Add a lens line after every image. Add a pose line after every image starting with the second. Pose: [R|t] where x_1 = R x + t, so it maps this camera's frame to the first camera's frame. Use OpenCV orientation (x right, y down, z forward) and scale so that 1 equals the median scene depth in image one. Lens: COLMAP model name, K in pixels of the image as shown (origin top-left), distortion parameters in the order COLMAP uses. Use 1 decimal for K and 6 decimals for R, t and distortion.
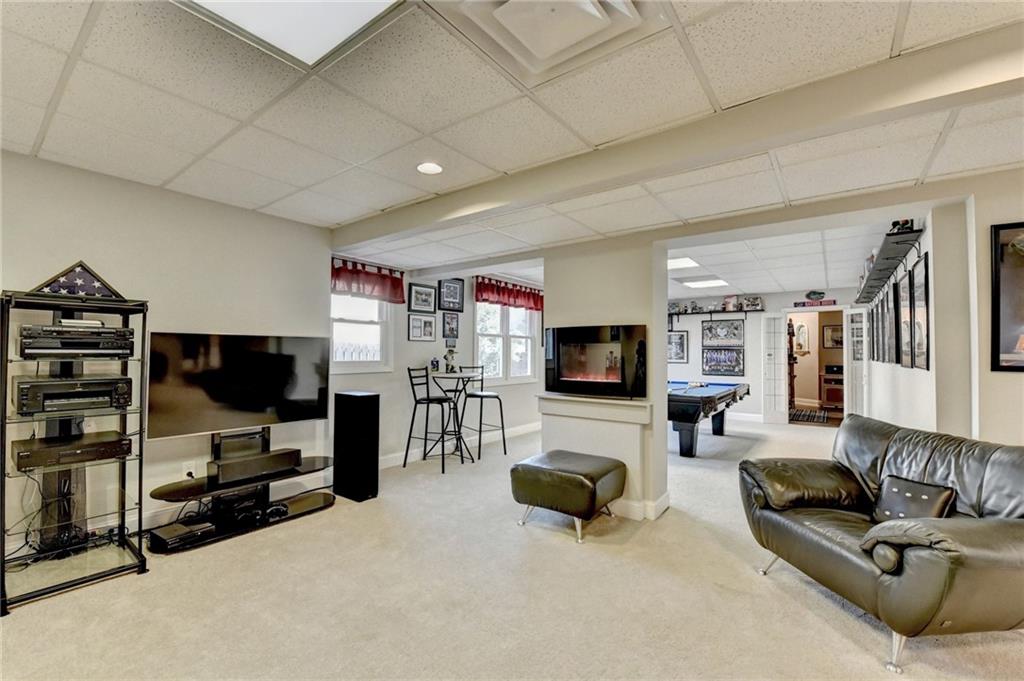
lens RADIAL K [[421.4, 0, 516.2], [0, 421.4, 345.3], [0, 0, 1]] dist [-0.017790, -0.001362]
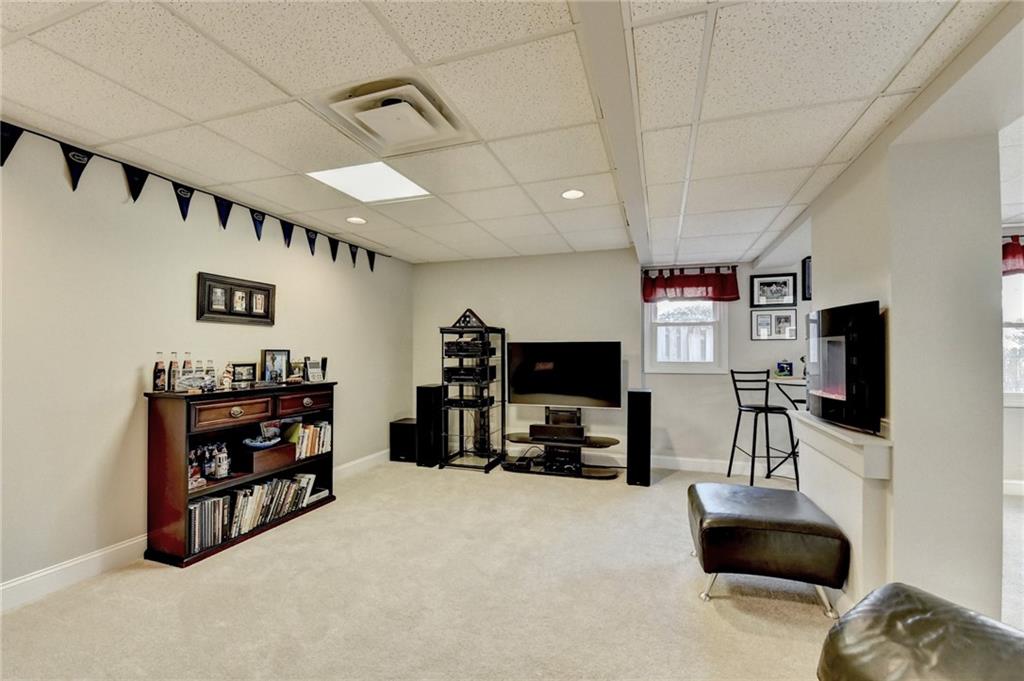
lens RADIAL K [[421.4, 0, 517.4], [0, 421.4, 345.6], [0, 0, 1]] dist [-0.017790, -0.001362]
pose [[0.325596, -0.025062, -0.945177, 0.457981], [0.017061, 0.999642, -0.020628, 0.011136], [0.945355, -0.009410, 0.325907, 0.257019]]
